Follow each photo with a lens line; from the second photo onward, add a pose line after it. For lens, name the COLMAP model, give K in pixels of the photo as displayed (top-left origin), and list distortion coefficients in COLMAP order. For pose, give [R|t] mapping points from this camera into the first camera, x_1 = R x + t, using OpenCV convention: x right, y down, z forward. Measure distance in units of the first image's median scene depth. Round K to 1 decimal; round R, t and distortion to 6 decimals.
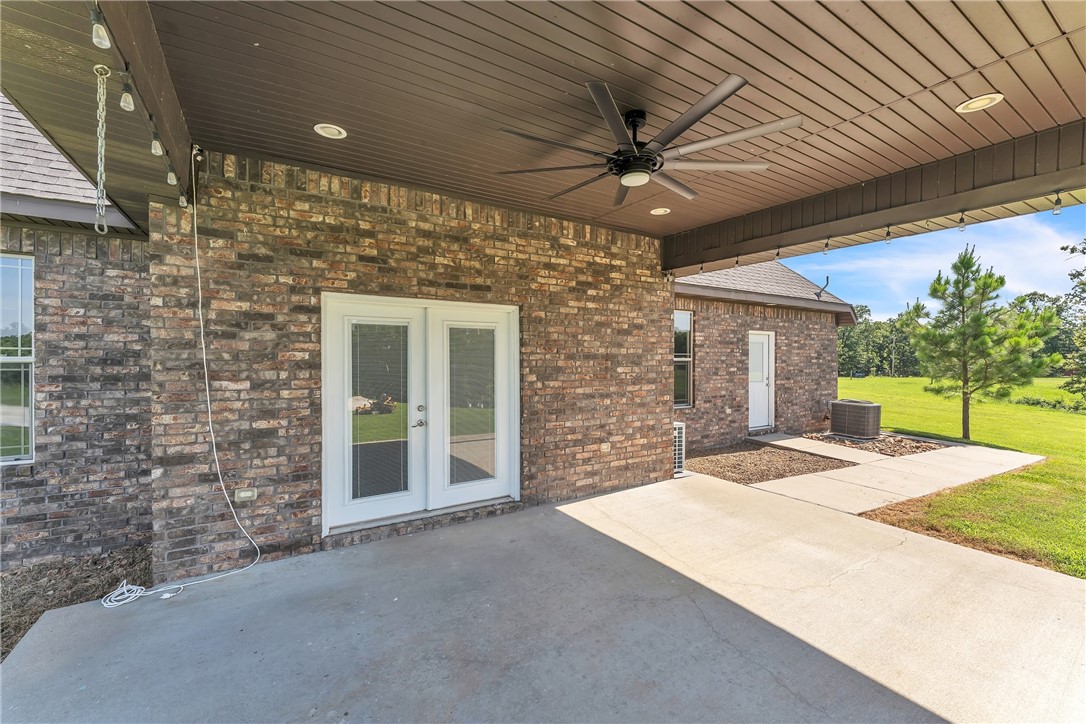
lens RADIAL K [[462.5, 0, 547.3], [0, 462.5, 361.0], [0, 0, 1]] dist [0.017855, 0.000006]
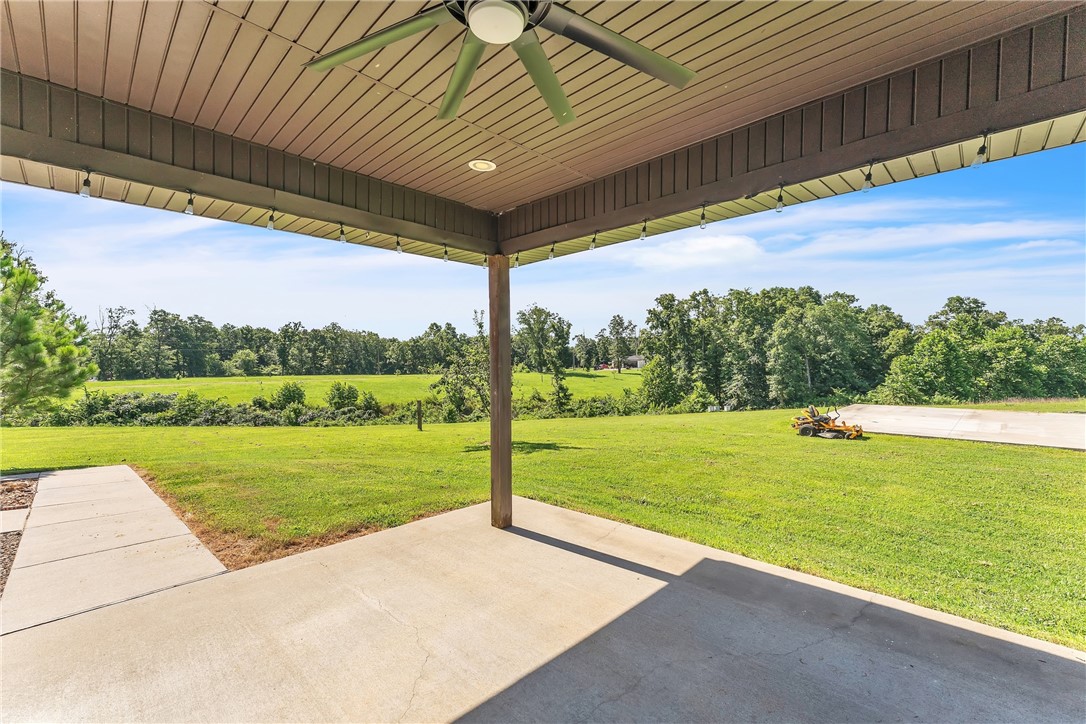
lens RADIAL K [[462.5, 0, 536.8], [0, 462.5, 358.8], [0, 0, 1]] dist [0.017855, 0.000006]
pose [[-0.205715, 0.005415, 0.978597, -0.239279], [0.020366, 0.999792, -0.001251, -0.010993], [-0.978400, 0.019672, -0.205783, 0.774999]]
